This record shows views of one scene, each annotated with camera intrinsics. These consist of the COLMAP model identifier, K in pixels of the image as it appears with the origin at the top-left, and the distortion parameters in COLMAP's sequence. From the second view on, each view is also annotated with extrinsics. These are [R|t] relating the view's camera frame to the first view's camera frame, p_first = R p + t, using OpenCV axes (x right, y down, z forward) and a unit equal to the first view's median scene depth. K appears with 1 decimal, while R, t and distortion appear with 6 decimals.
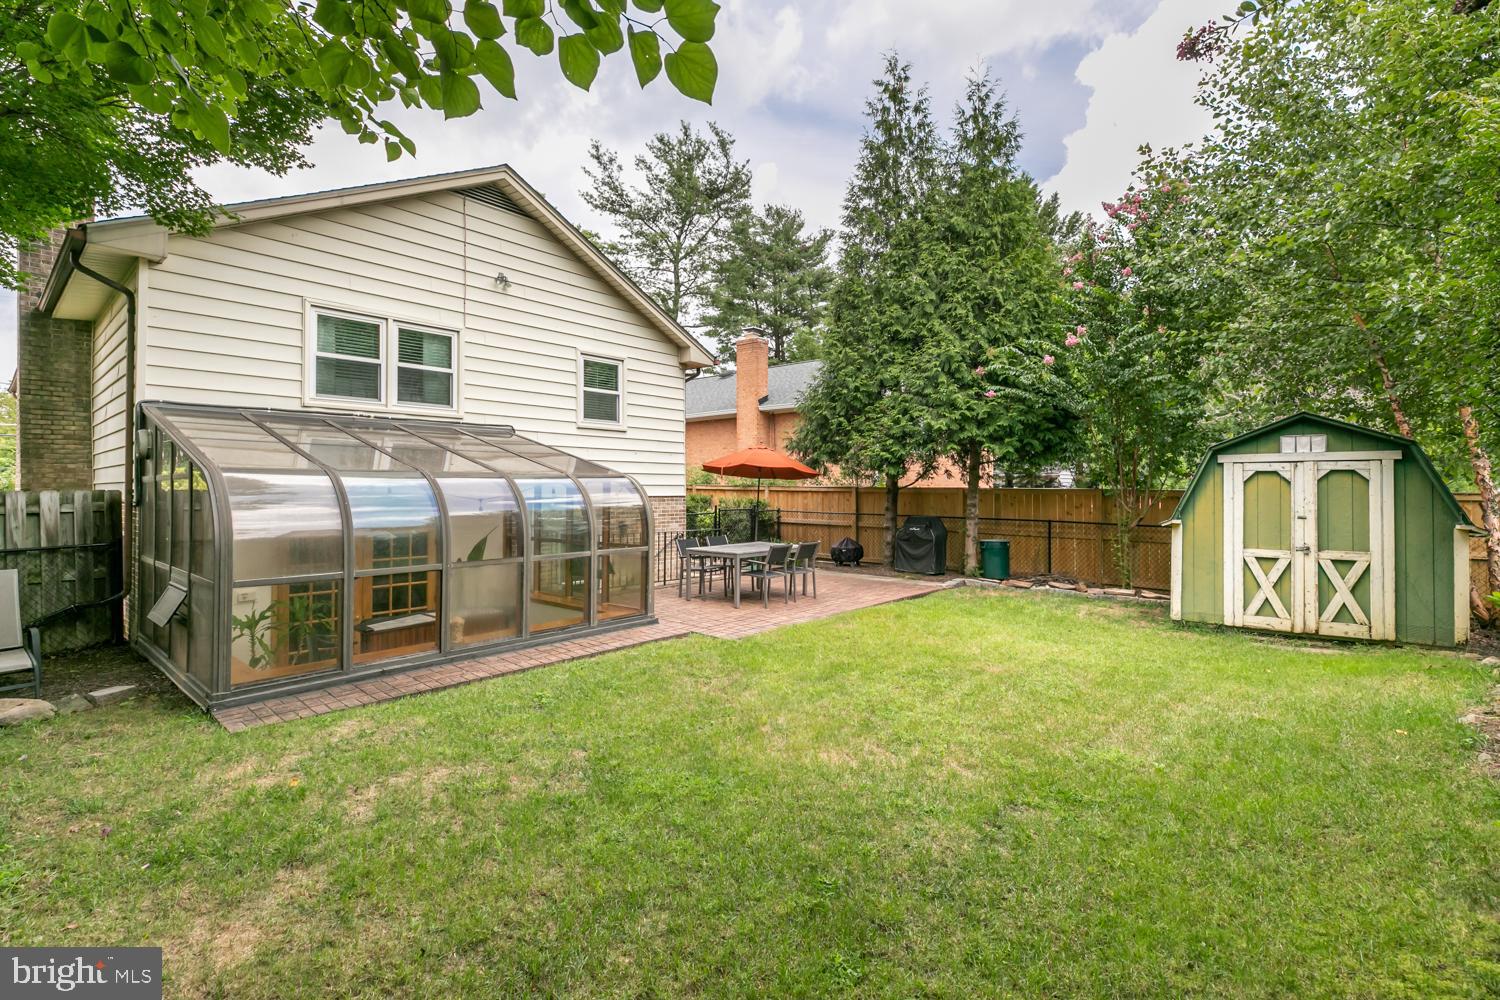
lens RADIAL K [[672.7, 0, 749.8], [0, 672.7, 479.7], [0, 0, 1]] dist [0.000056, -0.000132]
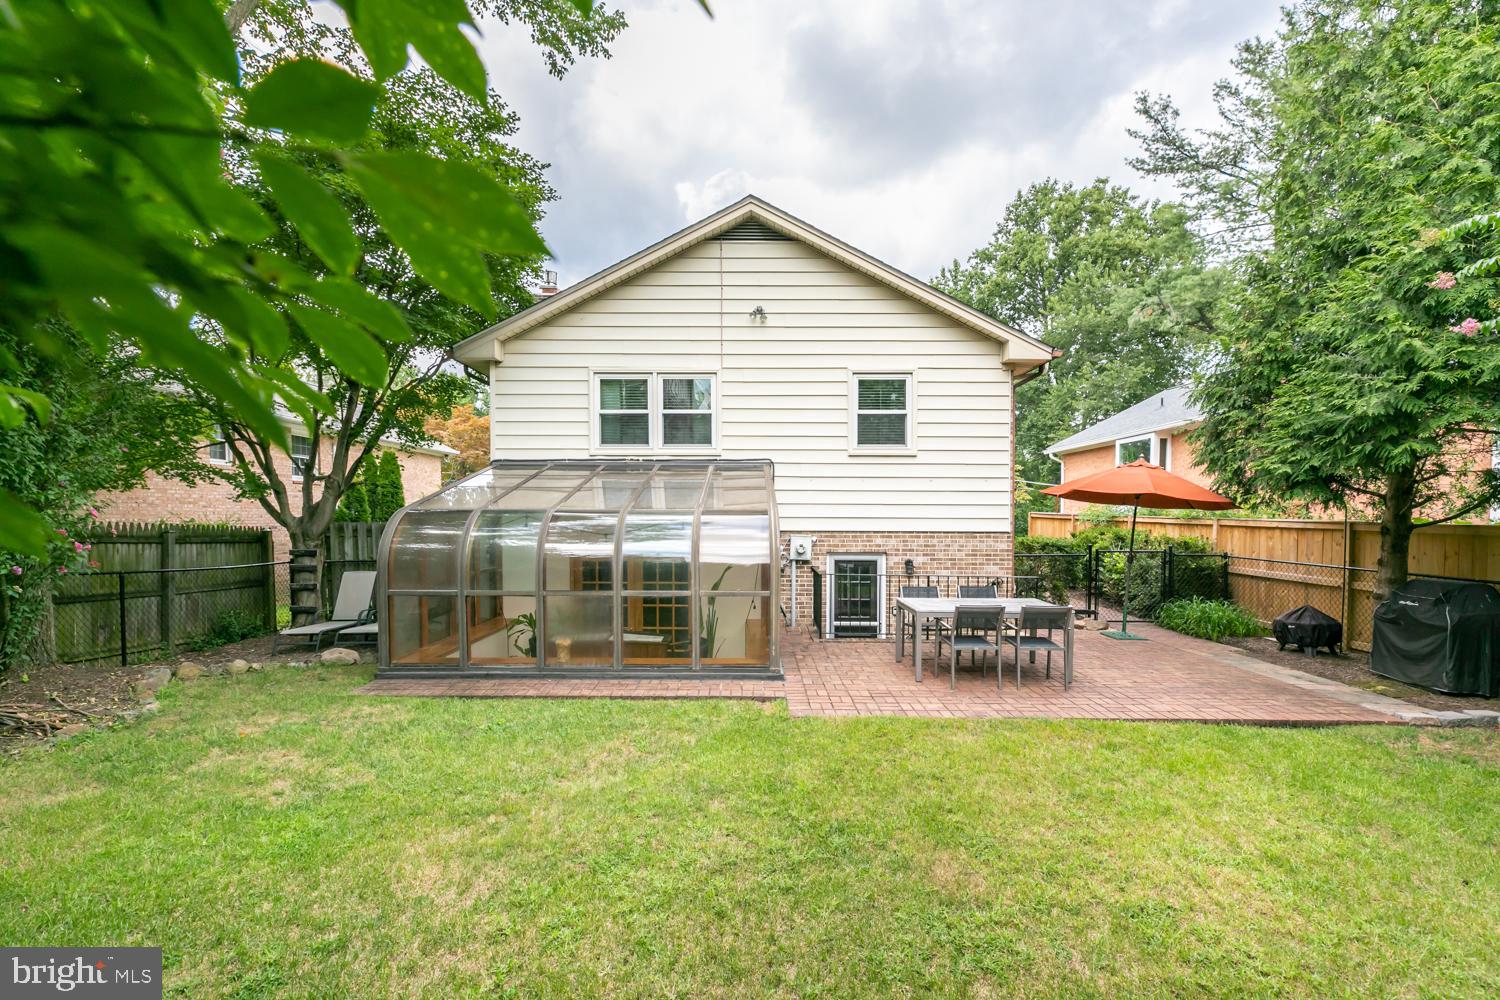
lens RADIAL K [[685.1, 0, 745.6], [0, 685.1, 530.4], [0, 0, 1]] dist [0.003072, -0.000795]
pose [[0.651668, 0.019355, -0.758257, 0.369868], [0.007333, 0.999467, 0.031815, -0.006460], [0.758469, -0.026293, 0.651179, 0.291864]]
